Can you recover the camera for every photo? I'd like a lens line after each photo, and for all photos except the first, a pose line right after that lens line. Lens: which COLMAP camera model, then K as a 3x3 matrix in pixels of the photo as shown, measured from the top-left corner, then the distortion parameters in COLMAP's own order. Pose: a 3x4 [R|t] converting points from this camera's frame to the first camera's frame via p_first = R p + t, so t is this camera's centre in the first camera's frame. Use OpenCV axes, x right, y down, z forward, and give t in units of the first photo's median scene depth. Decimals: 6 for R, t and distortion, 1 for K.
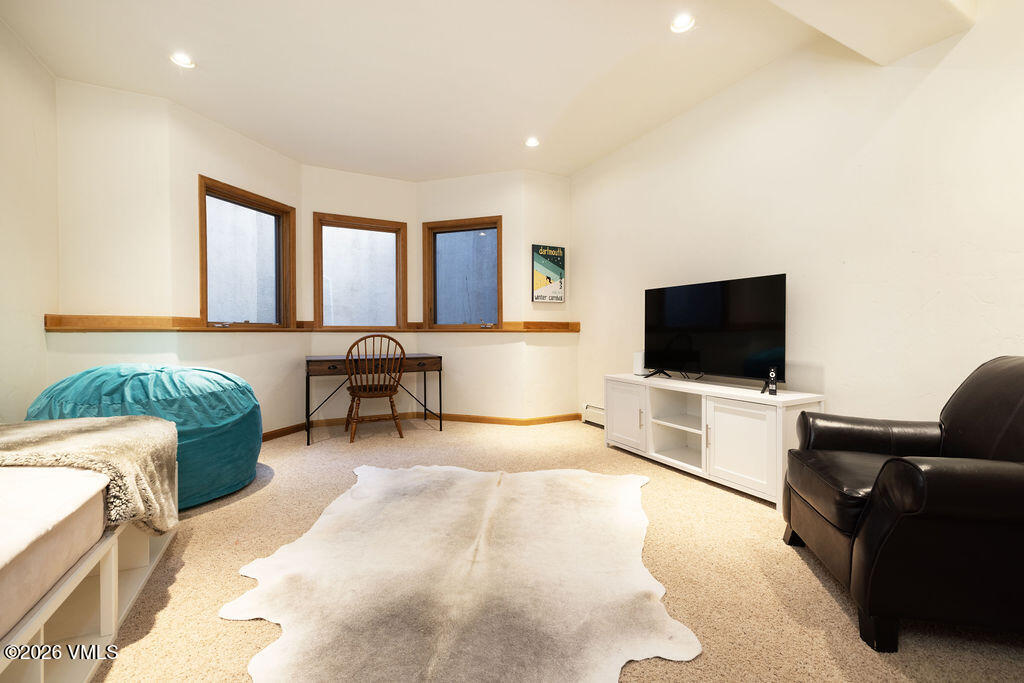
lens RADIAL K [[431.3, 0, 511.1], [0, 431.3, 337.8], [0, 0, 1]] dist [0.002299, 0.000107]
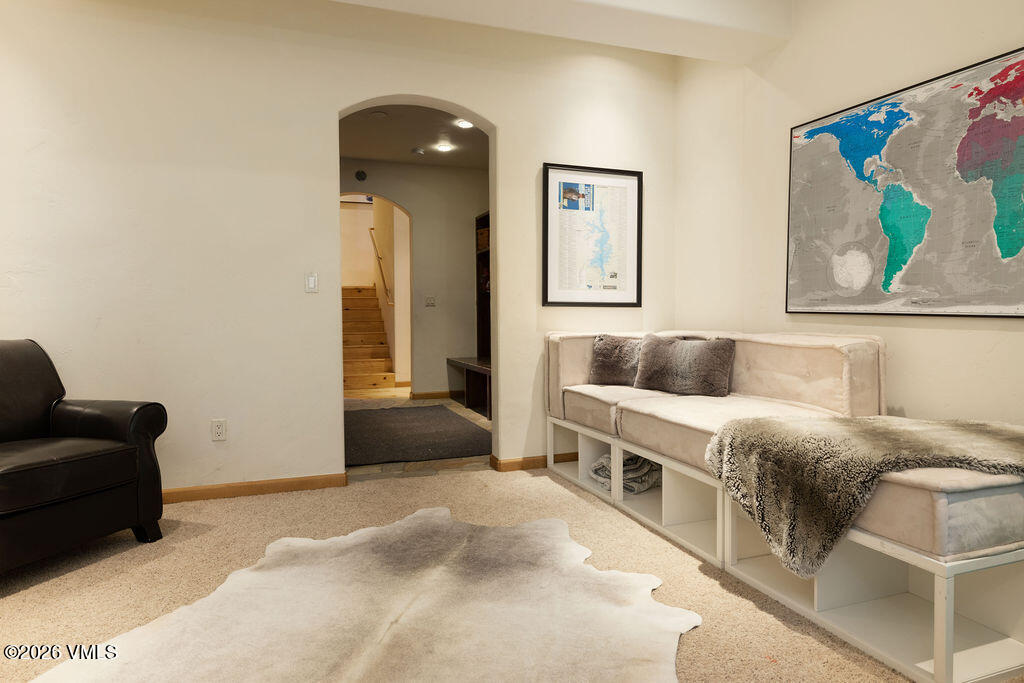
lens RADIAL K [[621.6, 0, 513.1], [0, 621.6, 337.6], [0, 0, 1]] dist [-0.000481, -0.000196]
pose [[-0.992083, -0.000931, 0.125577, -0.492082], [0.004138, 0.999187, 0.040098, -0.016762], [-0.125512, 0.040300, -0.991273, 2.430449]]
